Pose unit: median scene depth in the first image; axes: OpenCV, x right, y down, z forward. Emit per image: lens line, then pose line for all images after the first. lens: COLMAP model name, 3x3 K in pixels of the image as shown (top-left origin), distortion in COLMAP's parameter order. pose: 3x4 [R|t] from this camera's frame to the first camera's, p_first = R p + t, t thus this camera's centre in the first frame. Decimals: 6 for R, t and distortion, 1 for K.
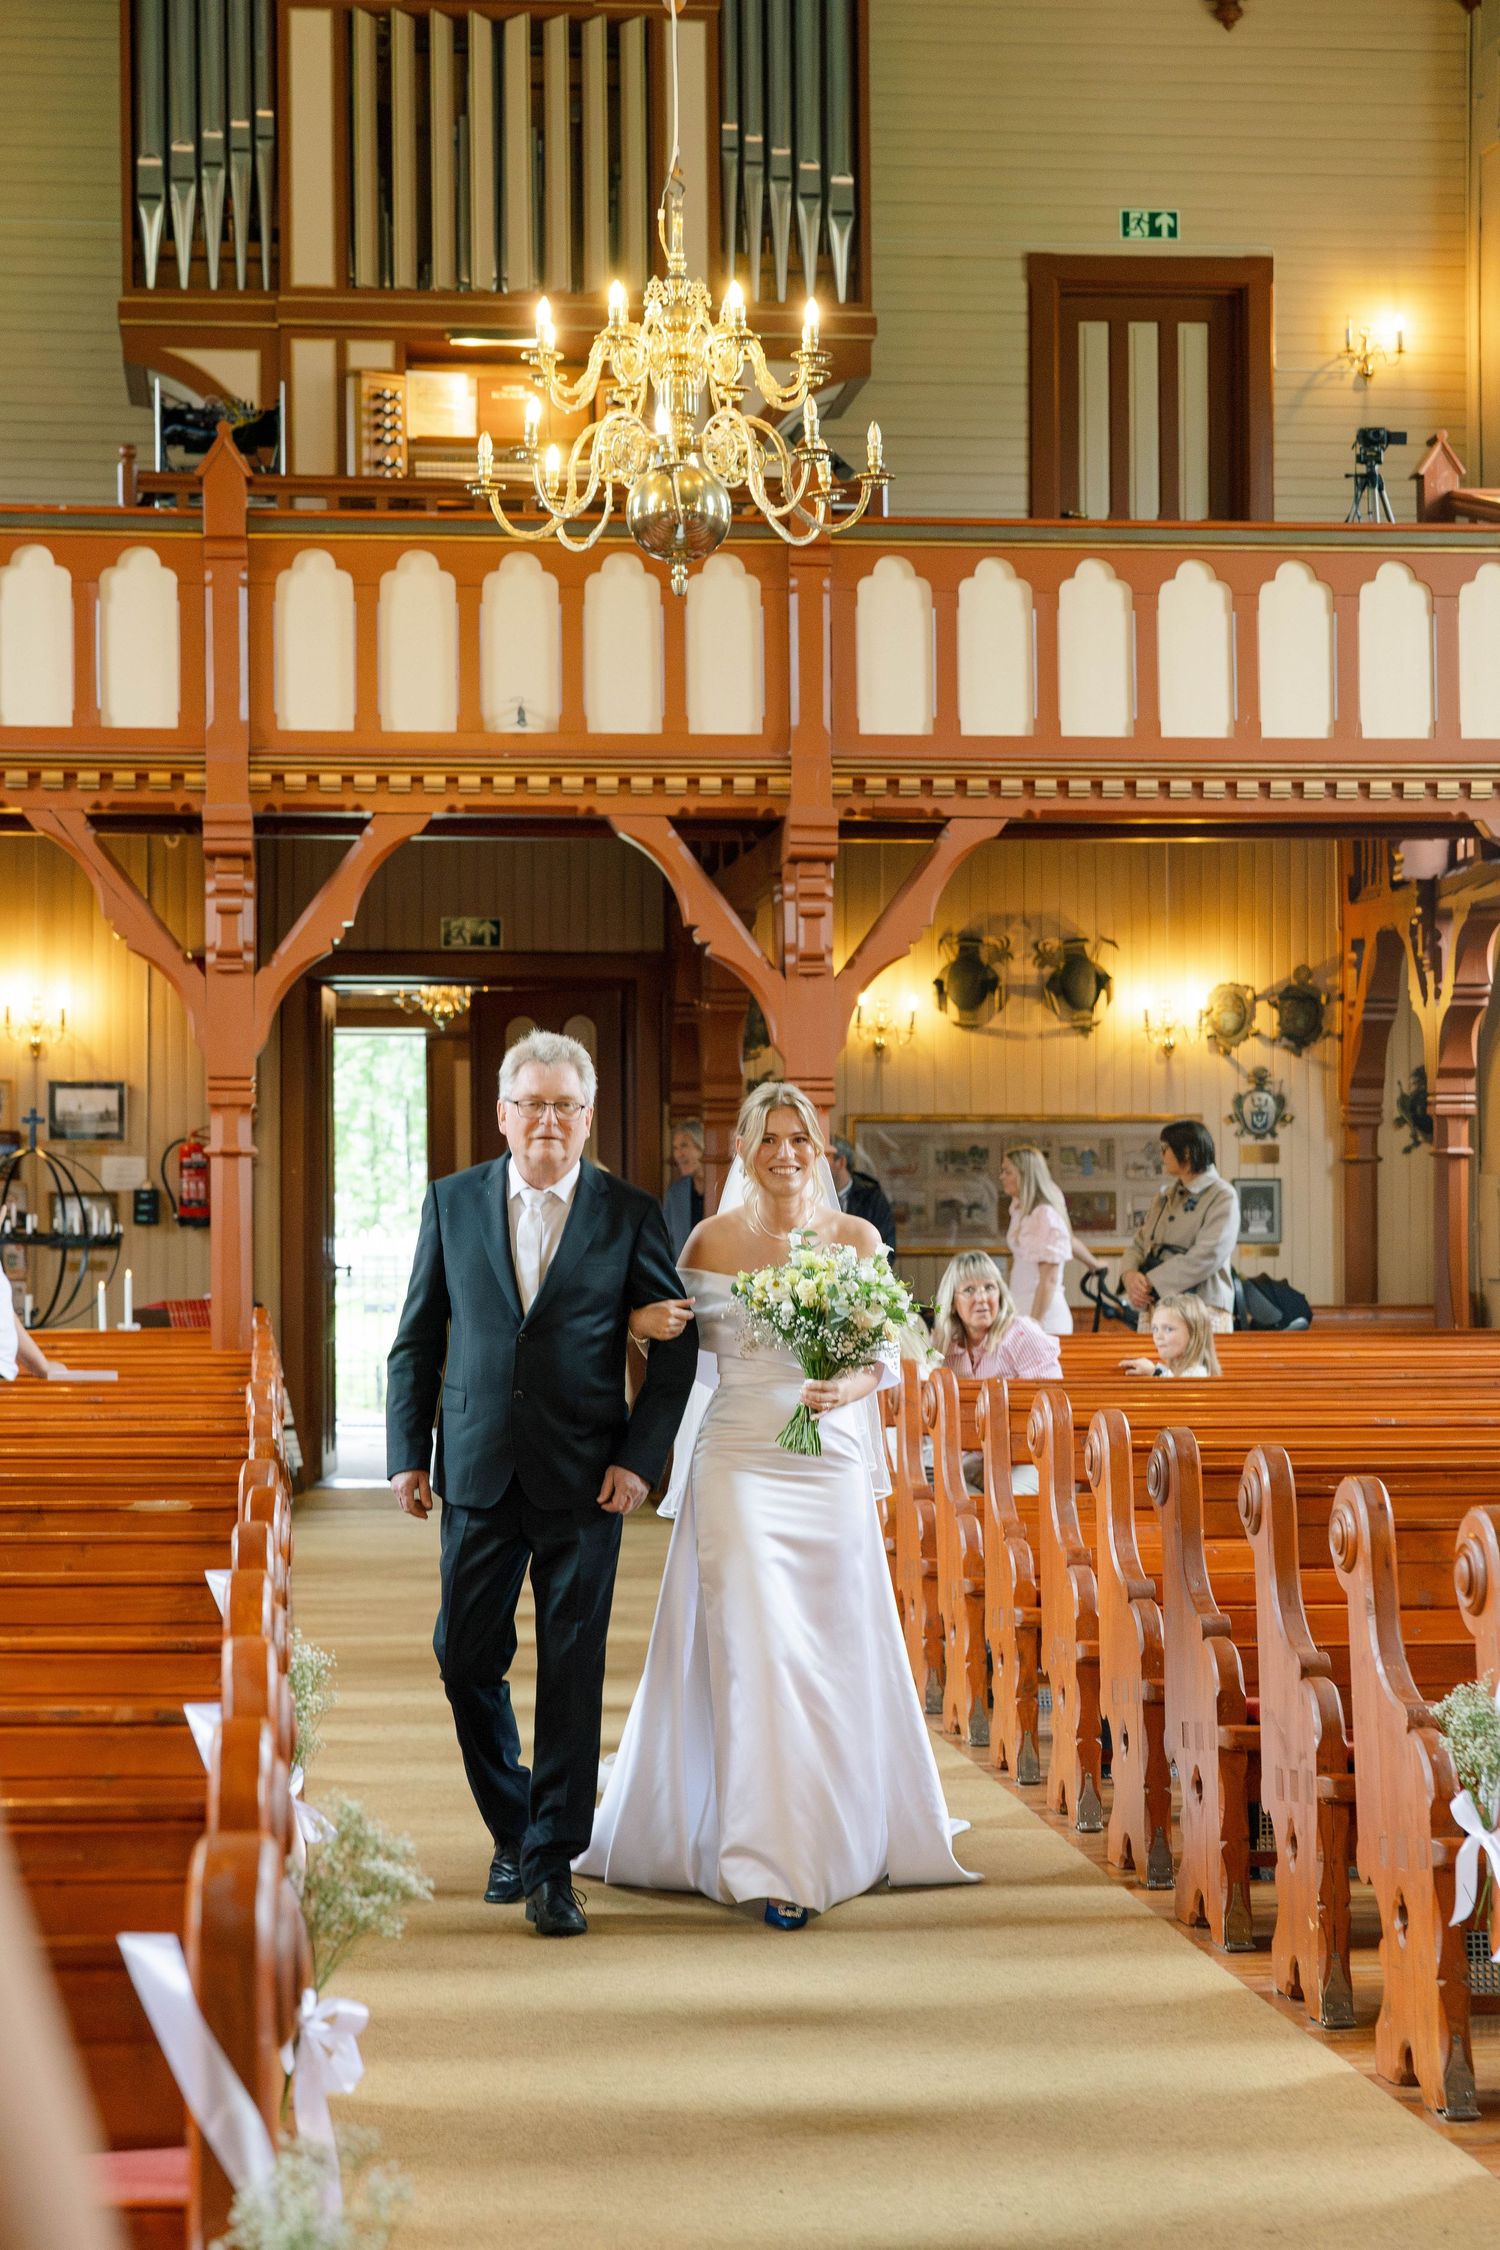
lens RADIAL K [[4561.9, 0, 750.0], [0, 4561.9, 1125.0], [0, 0, 1]] dist [-0.006450, 0.089760]
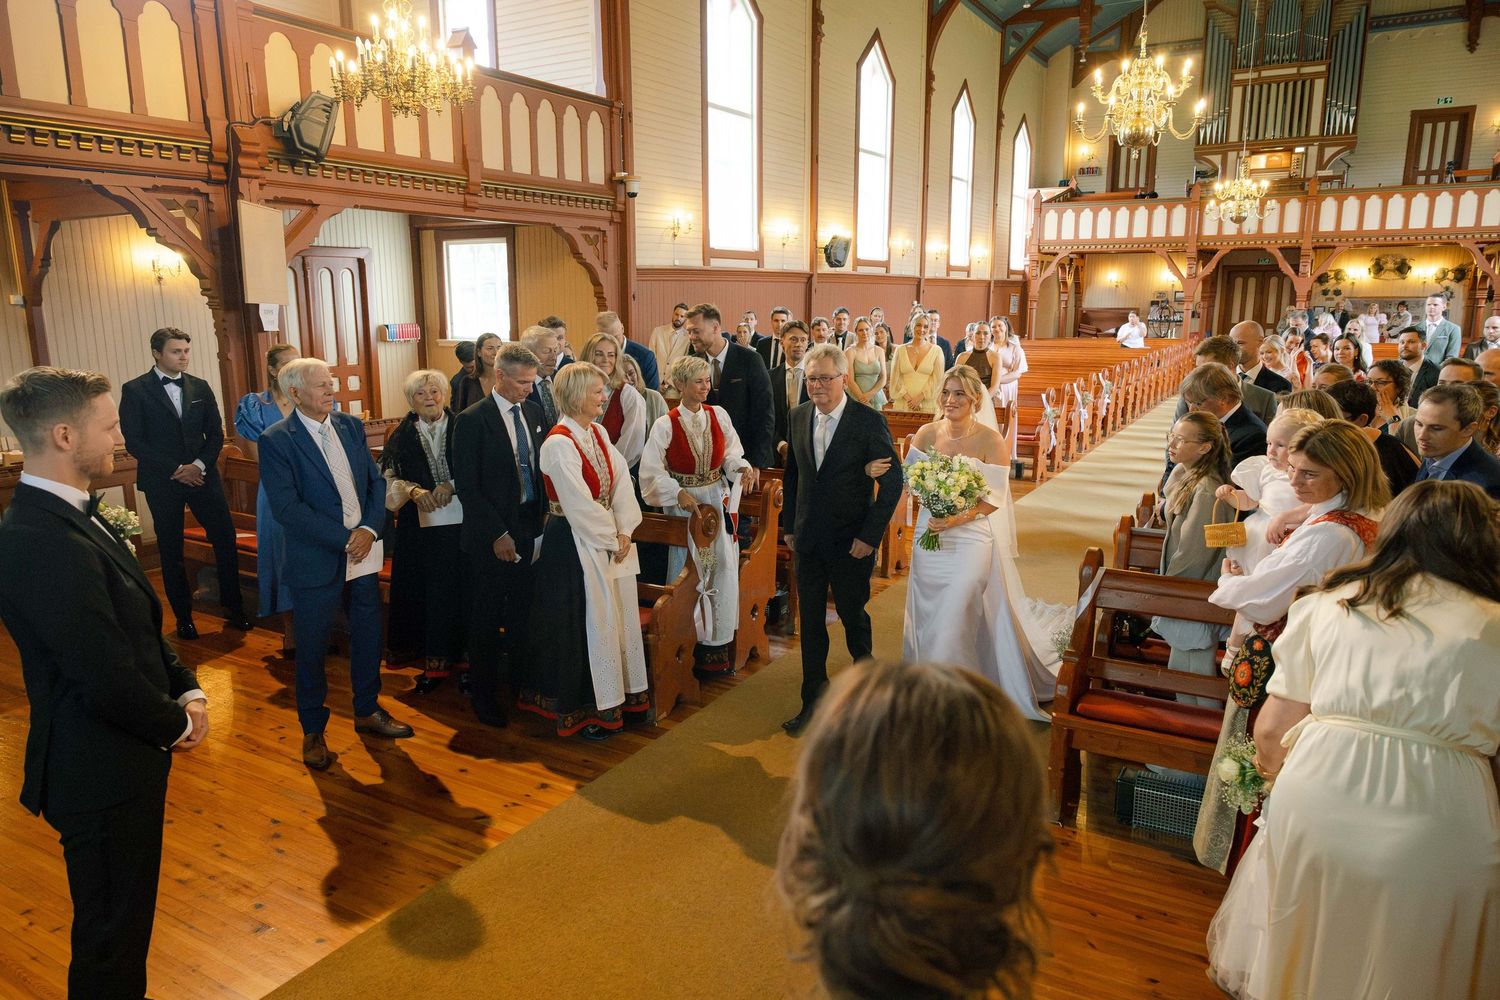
lens RADIAL K [[1041.3, 0, 750.0], [0, 1041.3, 500.0], [0, 0, 1]] dist [-0.000070, 0.000938]
pose [[0.832557, 0.111797, -0.542541, 0.123076], [0.003156, 0.978449, 0.206464, -0.021144], [0.553930, -0.173606, 0.814262, -0.336838]]
